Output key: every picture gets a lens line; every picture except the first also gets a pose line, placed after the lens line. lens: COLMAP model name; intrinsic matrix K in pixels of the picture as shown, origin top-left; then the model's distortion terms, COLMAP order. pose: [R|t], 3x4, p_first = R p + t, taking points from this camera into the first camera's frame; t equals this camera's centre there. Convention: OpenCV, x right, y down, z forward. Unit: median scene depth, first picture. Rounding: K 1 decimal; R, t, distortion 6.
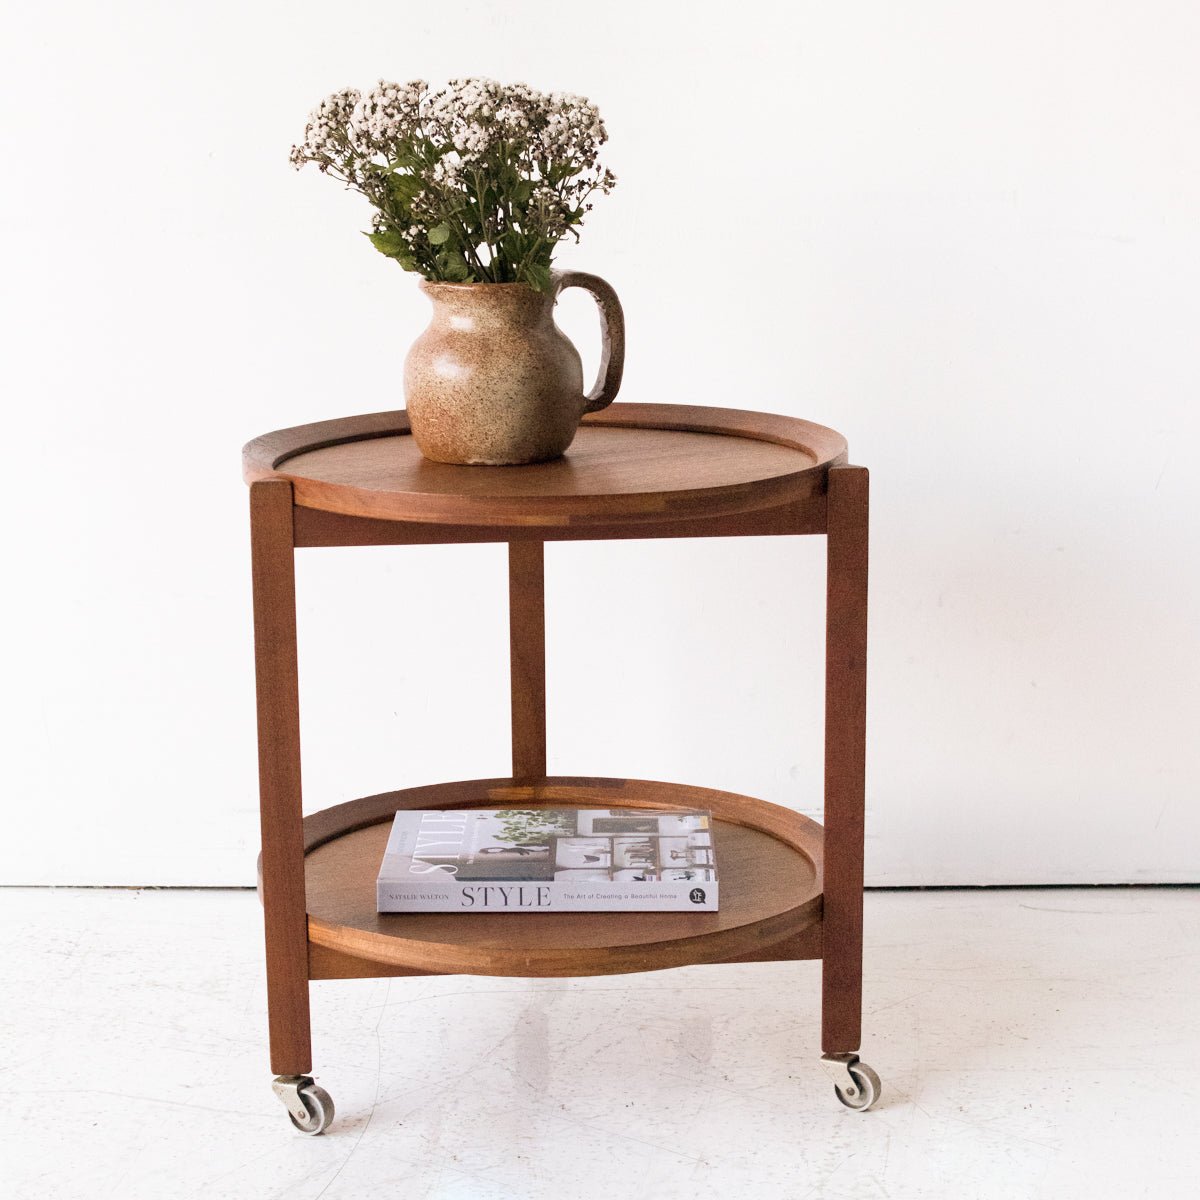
lens RADIAL K [[2842.8, 0, 604.3], [0, 2842.8, 634.3], [0, 0, 1]] dist [-0.102156, -0.191309]
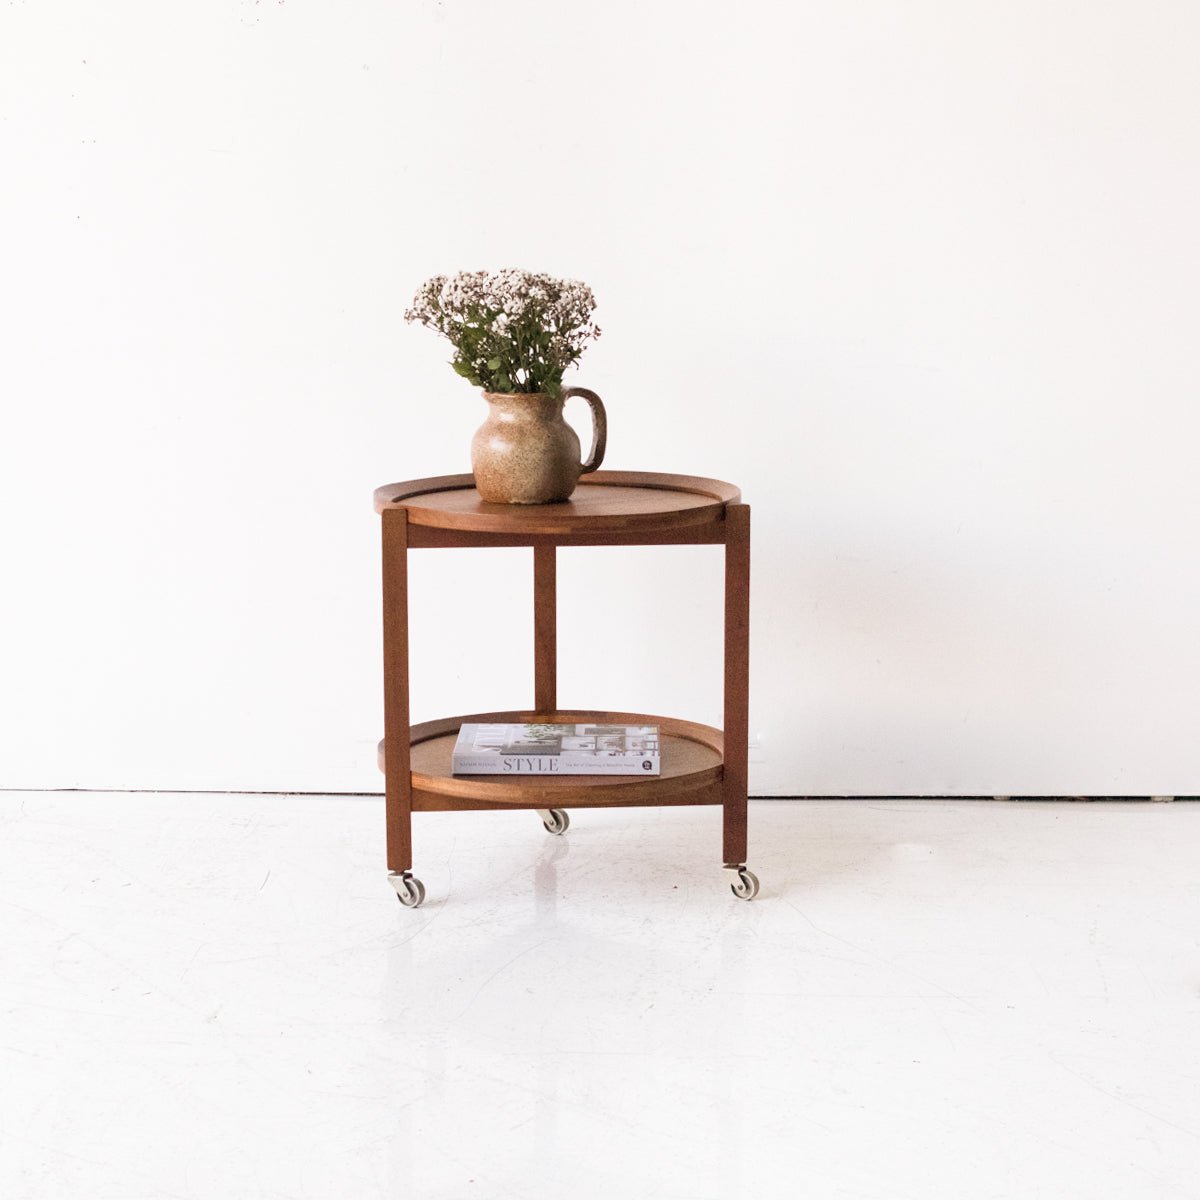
lens RADIAL K [[2353.7, 0, 600.0], [0, 2353.7, 600.0], [0, 0, 1]] dist [-0.026231, 0.233878]
pose [[0.999958, 0.008236, -0.004103, 0.010274], [-0.008394, 0.999160, -0.040108, 0.051219], [0.003769, 0.040141, 0.999187, -0.365606]]
